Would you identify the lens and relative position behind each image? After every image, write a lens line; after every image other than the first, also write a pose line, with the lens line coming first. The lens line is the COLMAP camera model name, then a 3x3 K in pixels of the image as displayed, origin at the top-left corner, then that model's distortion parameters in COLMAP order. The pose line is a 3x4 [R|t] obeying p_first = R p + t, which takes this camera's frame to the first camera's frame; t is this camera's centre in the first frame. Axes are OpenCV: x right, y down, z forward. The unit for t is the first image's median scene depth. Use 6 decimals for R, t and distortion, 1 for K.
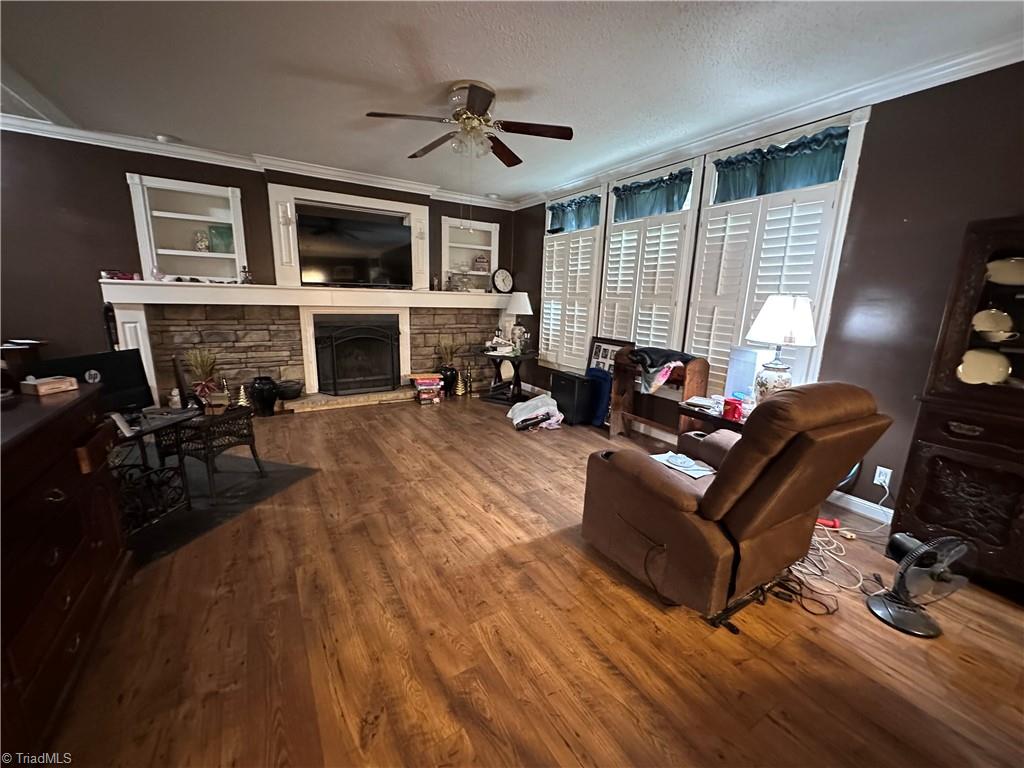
lens RADIAL K [[410.0, 0, 512.0], [0, 410.0, 384.0], [0, 0, 1]] dist [-0.002382, 0.000181]
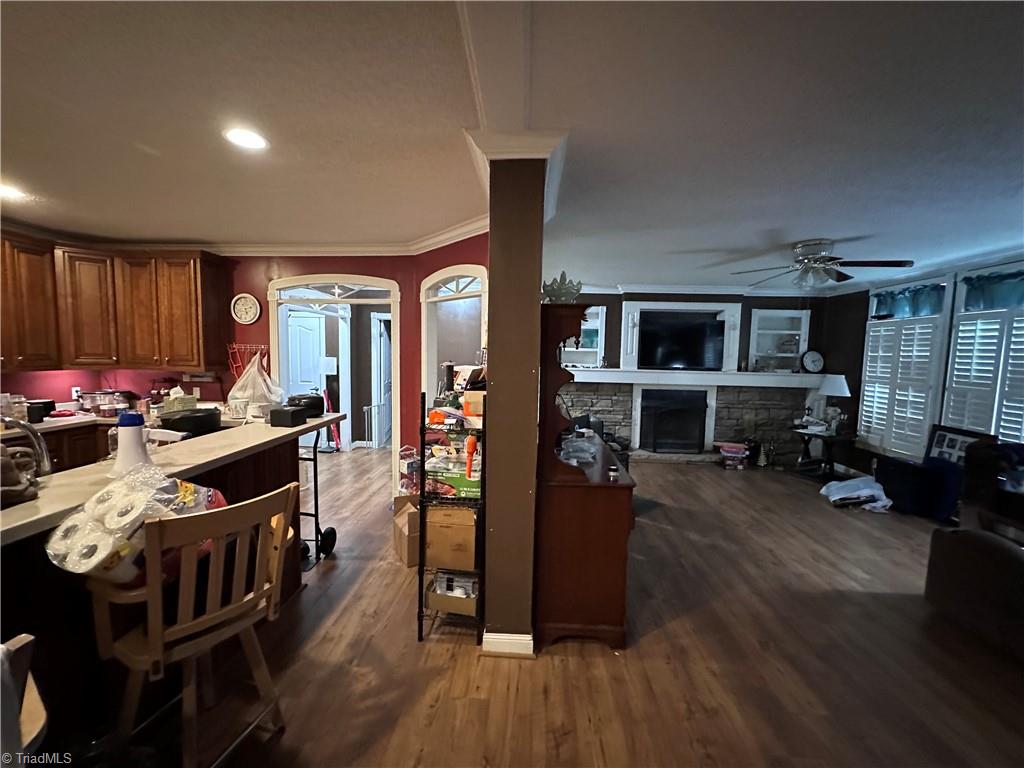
lens RADIAL K [[410.0, 0, 512.0], [0, 410.0, 384.0], [0, 0, 1]] dist [-0.002382, 0.000181]
pose [[0.824231, 0.032673, -0.565310, -0.075706], [-0.115584, 0.987022, -0.111477, 0.011728], [0.554332, 0.157223, 0.817311, -0.332530]]
